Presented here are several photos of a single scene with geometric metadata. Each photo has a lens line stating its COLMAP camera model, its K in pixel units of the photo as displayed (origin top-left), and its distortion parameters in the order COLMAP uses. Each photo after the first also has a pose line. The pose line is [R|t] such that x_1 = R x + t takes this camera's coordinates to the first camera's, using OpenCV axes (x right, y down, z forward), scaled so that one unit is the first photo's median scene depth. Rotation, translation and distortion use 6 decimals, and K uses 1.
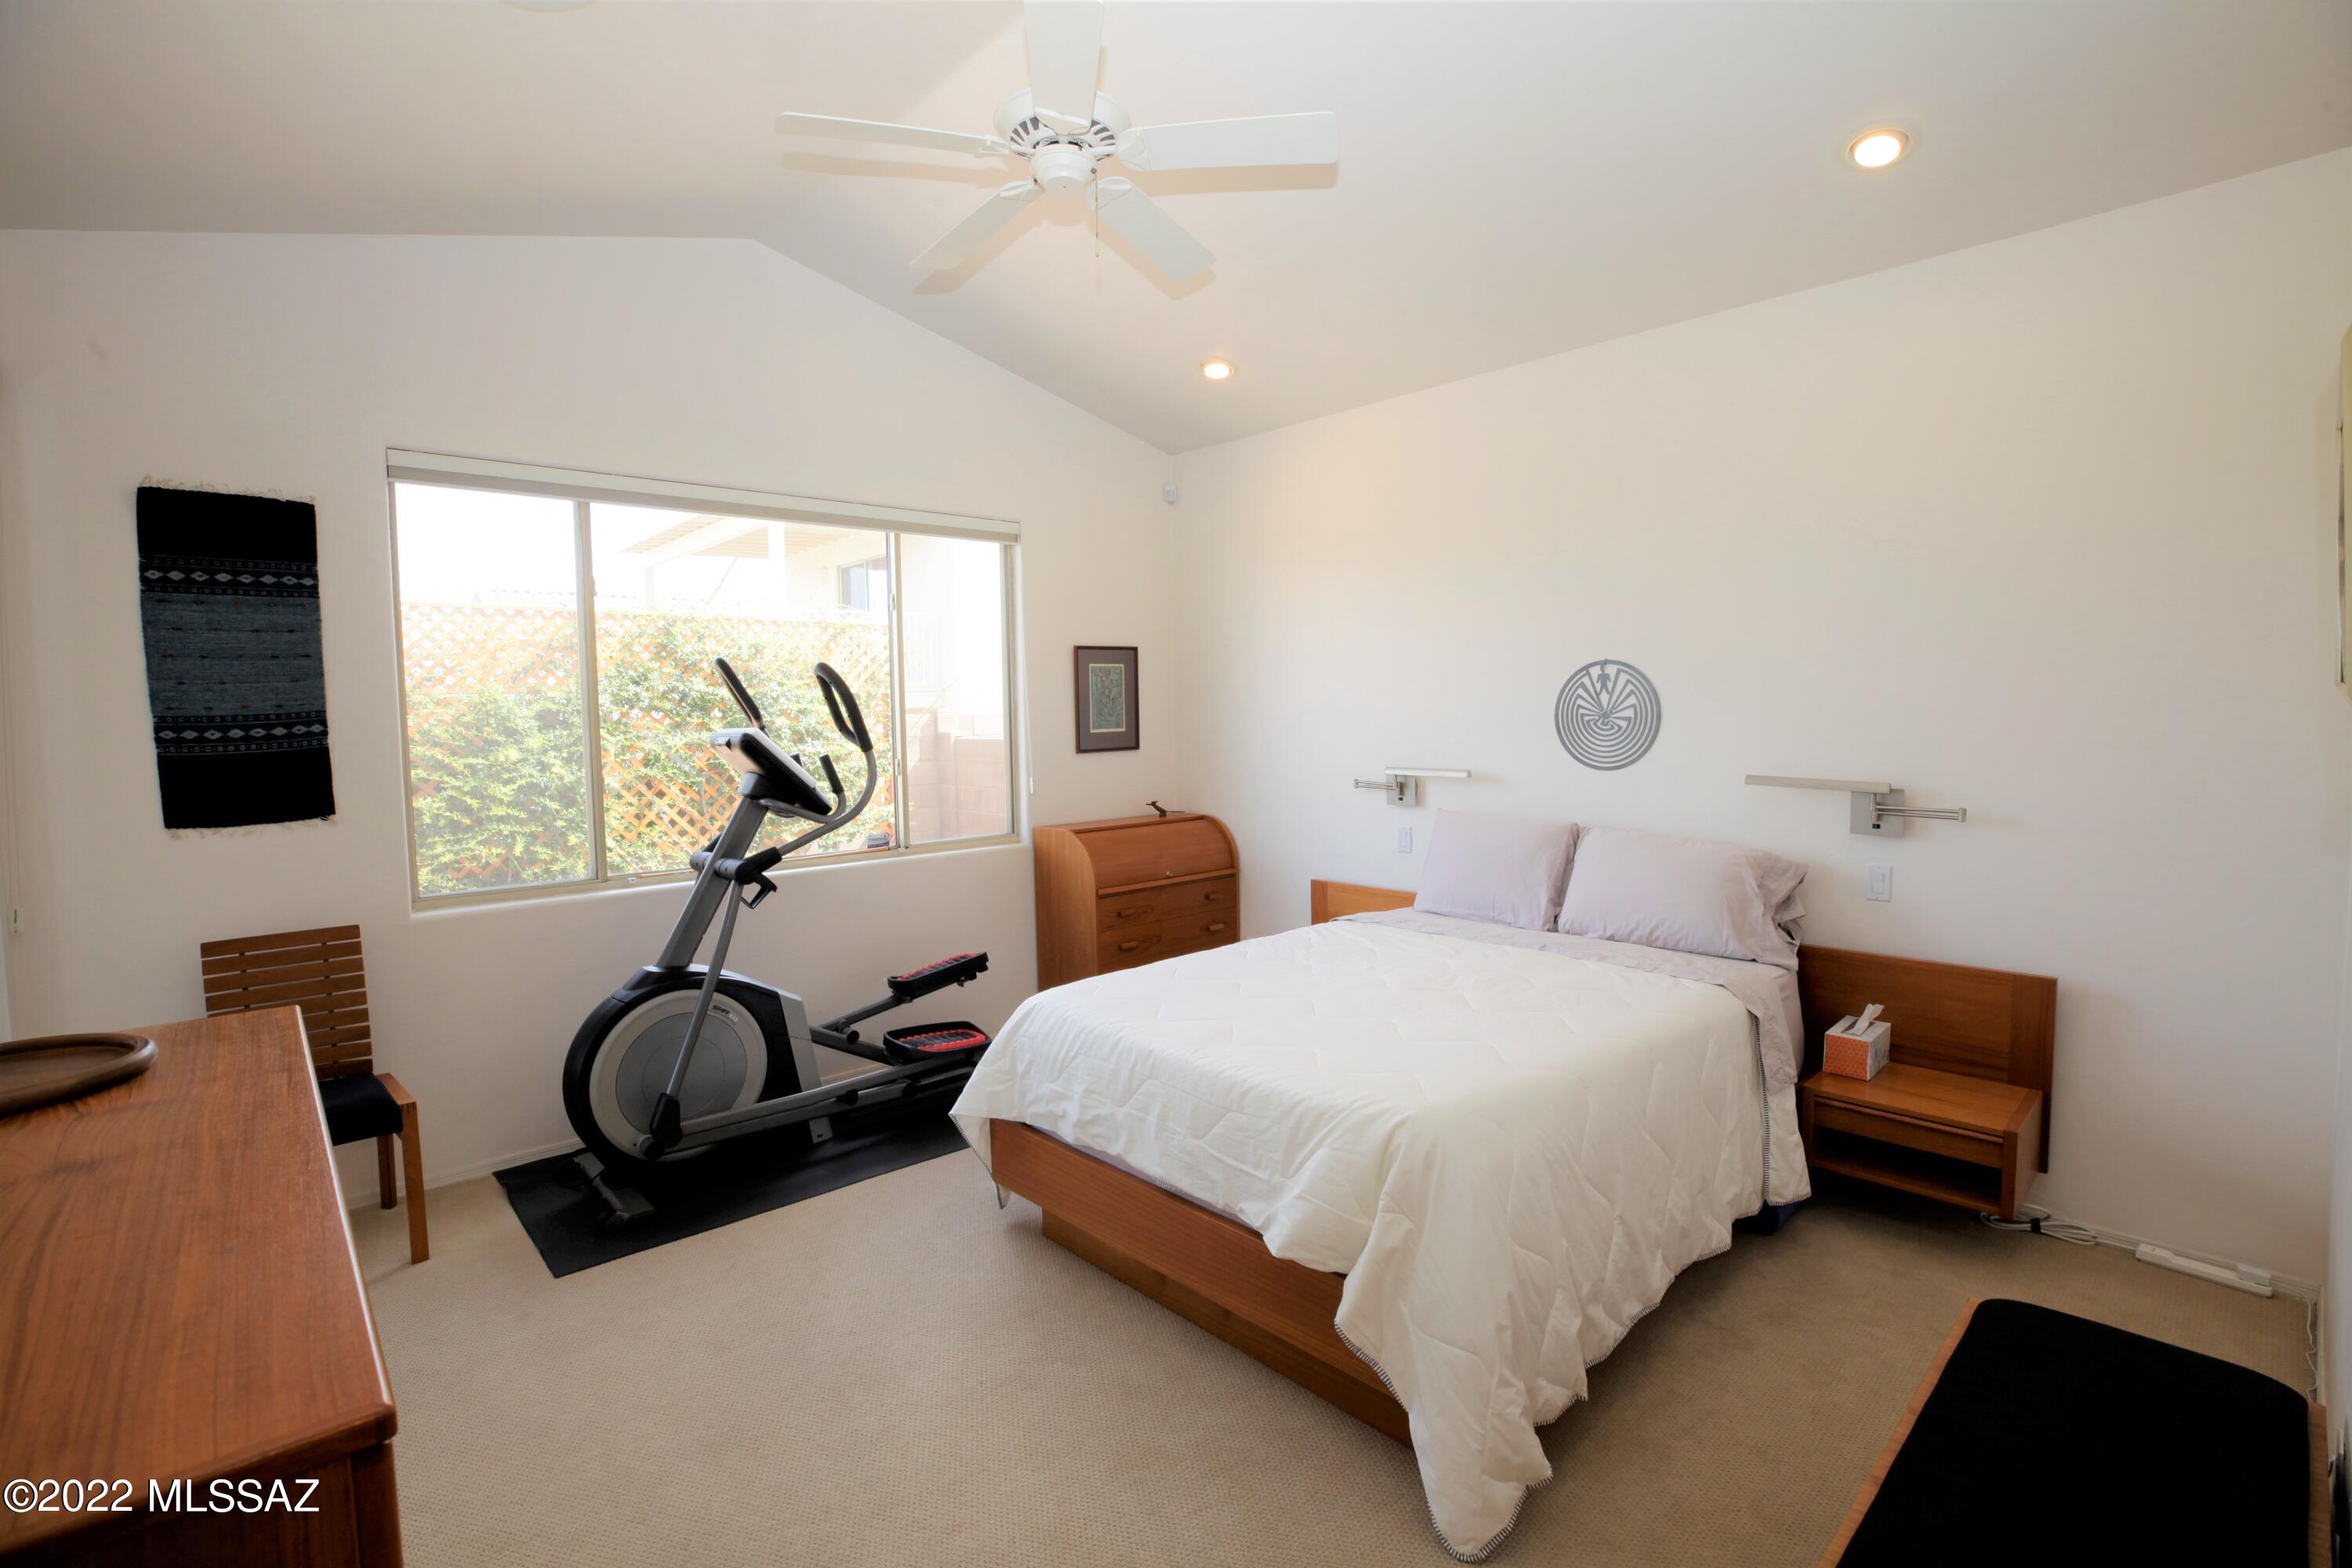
lens RADIAL K [[1076.1, 0, 1184.2], [0, 1076.1, 782.4], [0, 0, 1]] dist [-0.039108, 0.011643]
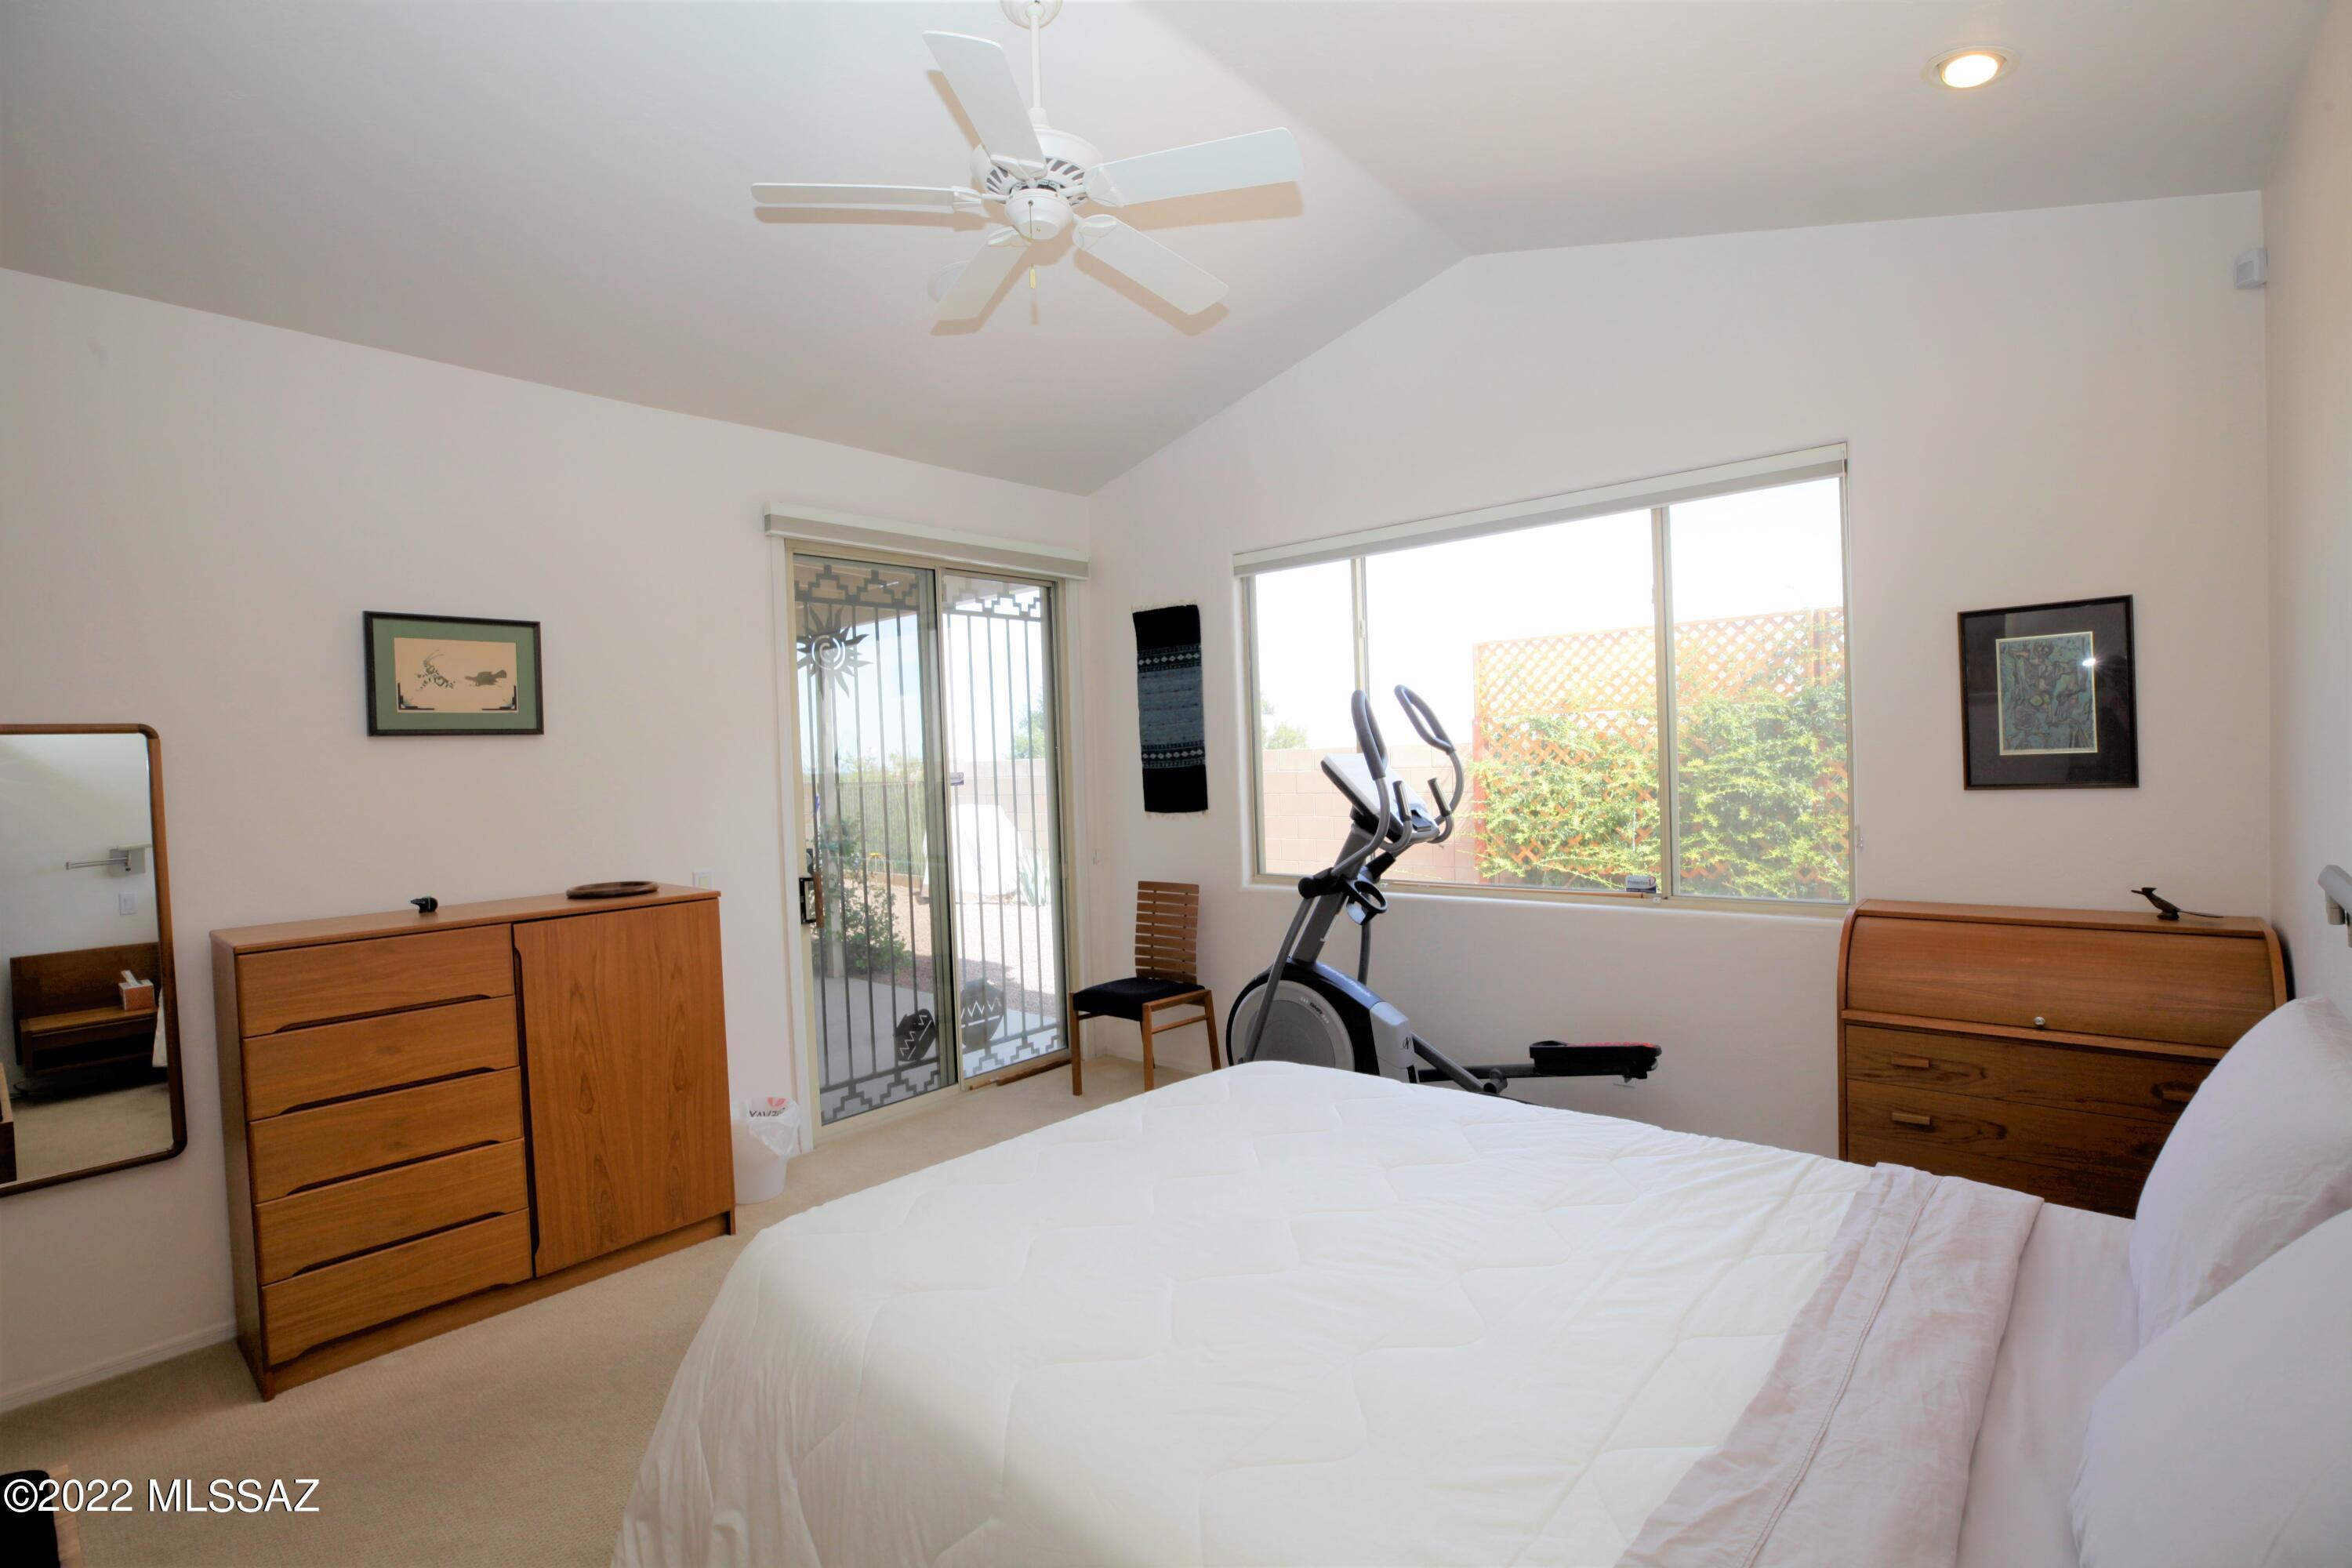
lens RADIAL K [[1076.1, 0, 1184.2], [0, 1076.1, 782.4], [0, 0, 1]] dist [-0.039108, 0.011643]
pose [[0.113836, 0.038998, -0.992734, 0.709901], [-0.031276, 0.998875, 0.035653, -0.061950], [0.993007, 0.026990, 0.114928, 0.798318]]
